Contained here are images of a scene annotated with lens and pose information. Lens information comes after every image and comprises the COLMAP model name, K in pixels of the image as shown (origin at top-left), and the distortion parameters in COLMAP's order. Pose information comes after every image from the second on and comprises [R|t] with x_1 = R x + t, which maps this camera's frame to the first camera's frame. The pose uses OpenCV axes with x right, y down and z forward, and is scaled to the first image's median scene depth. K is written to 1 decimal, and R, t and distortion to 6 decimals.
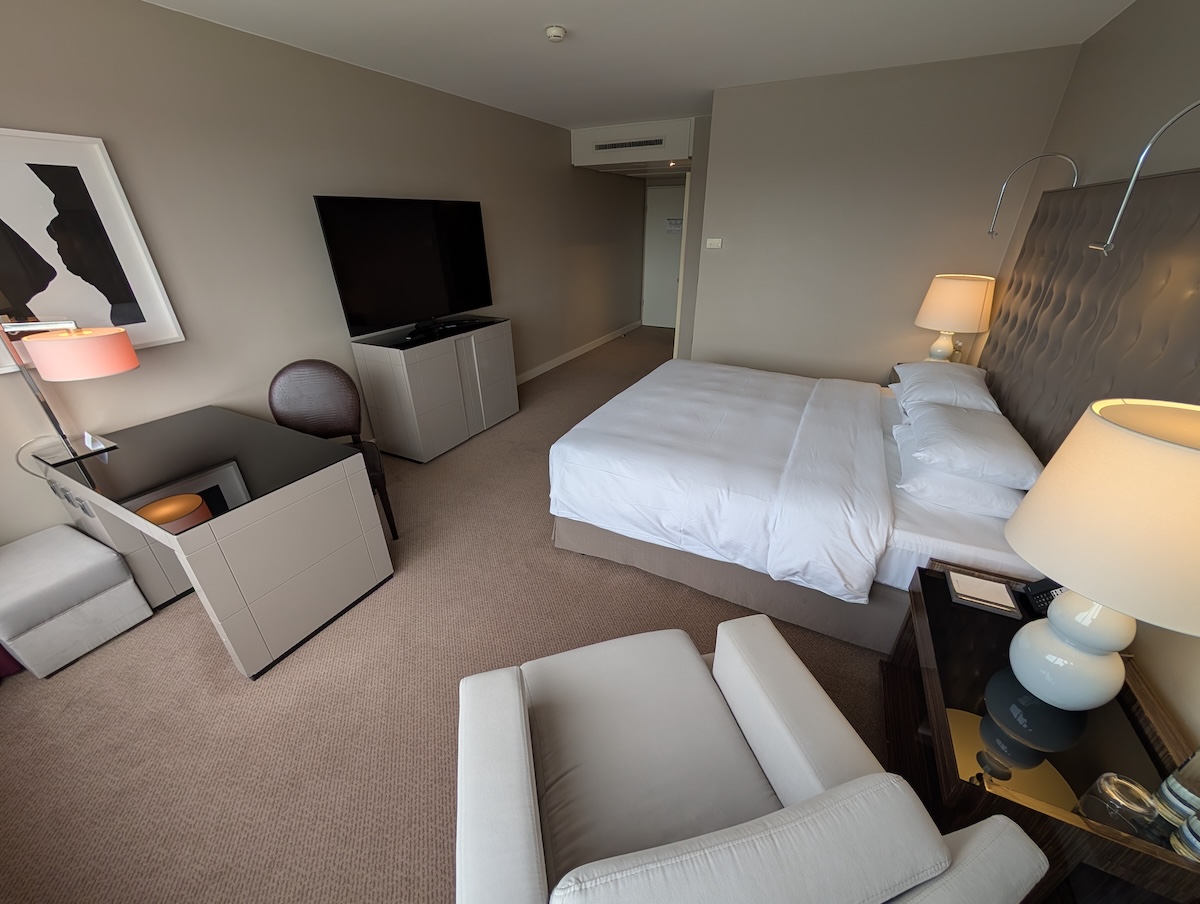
lens RADIAL K [[455.9, 0, 601.2], [0, 455.9, 456.3], [0, 0, 1]] dist [0.003115, -0.000409]
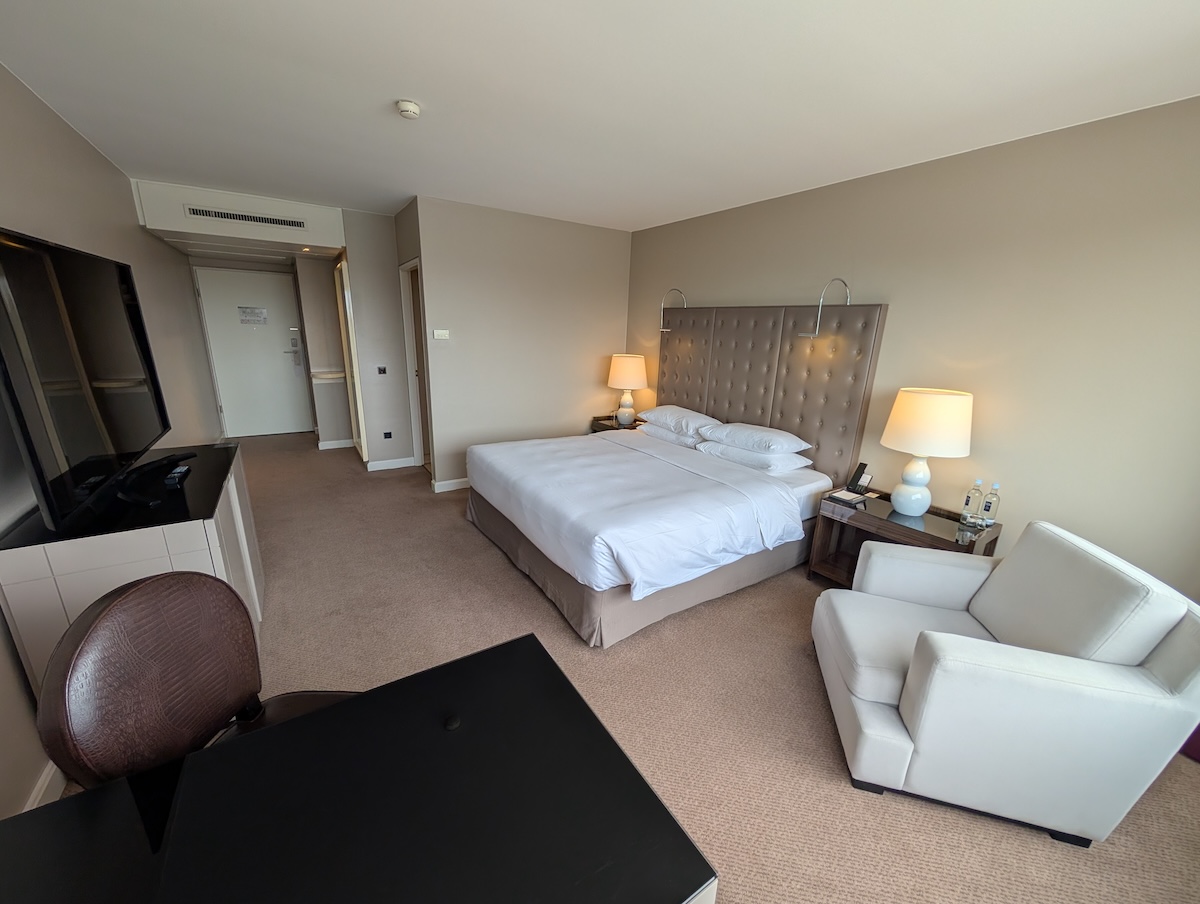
lens RADIAL K [[455.9, 0, 599.9], [0, 455.9, 455.5], [0, 0, 1]] dist [0.003115, -0.000409]
pose [[0.494615, -0.212860, 0.842643, -0.958384], [0.364176, 0.931083, 0.021436, -0.218968], [-0.789133, 0.296268, 0.538046, 0.505279]]
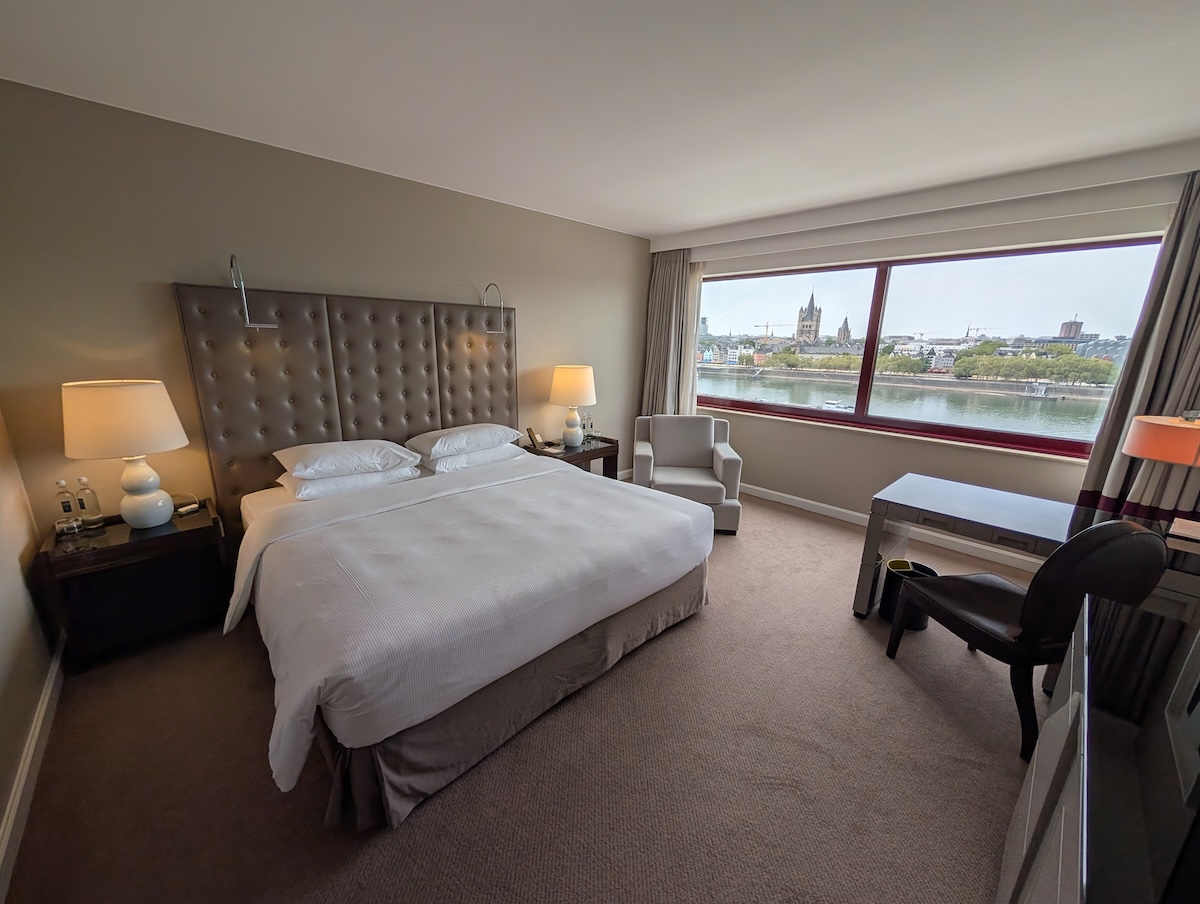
lens RADIAL K [[455.9, 0, 601.1], [0, 455.9, 454.3], [0, 0, 1]] dist [0.003115, -0.000409]
pose [[-0.941052, -0.105153, 0.321503, -0.235007], [0.135476, 0.753733, 0.643065, -0.996184], [-0.309948, 0.648713, -0.695056, 1.989064]]
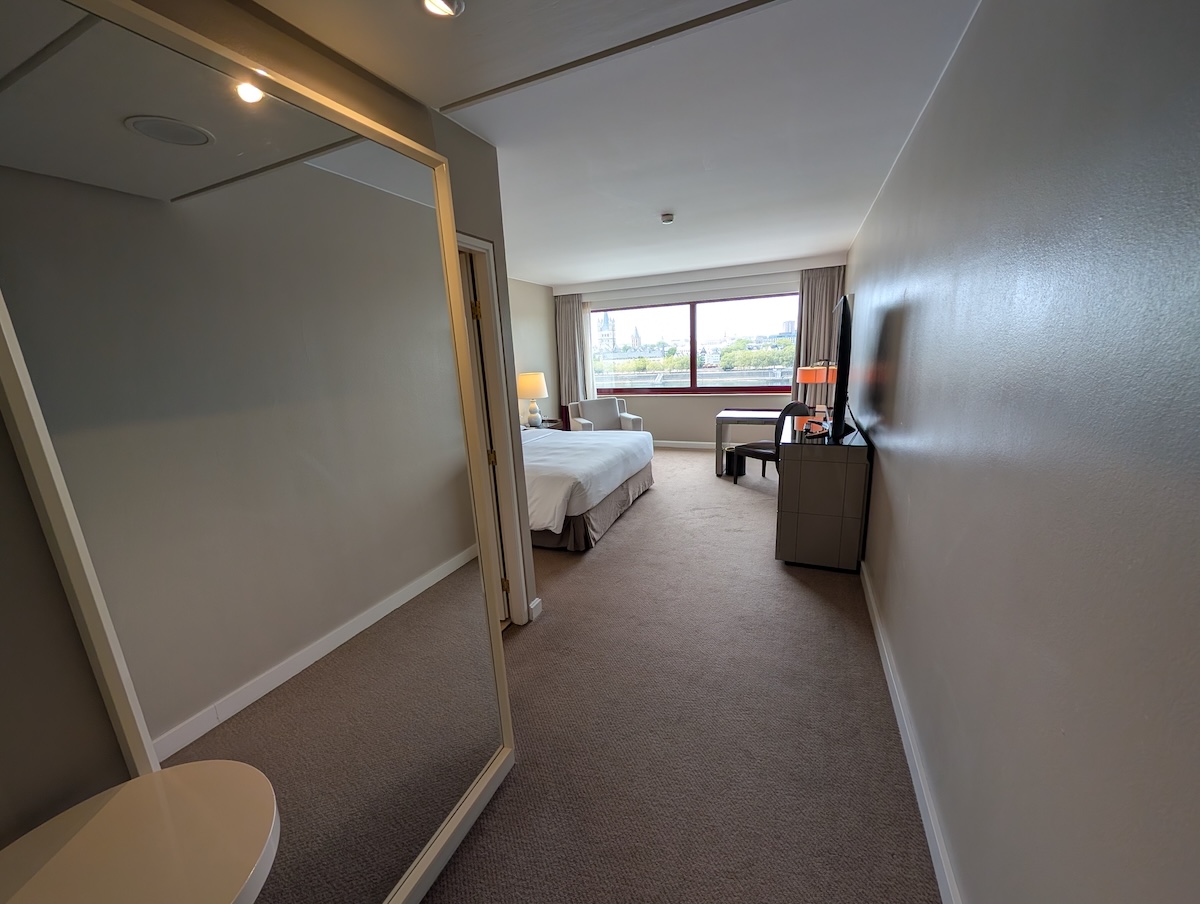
lens RADIAL K [[455.9, 0, 601.2], [0, 455.9, 456.0], [0, 0, 1]] dist [0.003115, -0.000409]
pose [[-0.997332, 0.056979, -0.045622, 0.217952], [0.013571, 0.758865, 0.651106, -1.530052], [0.071720, 0.648750, -0.757614, 2.998013]]
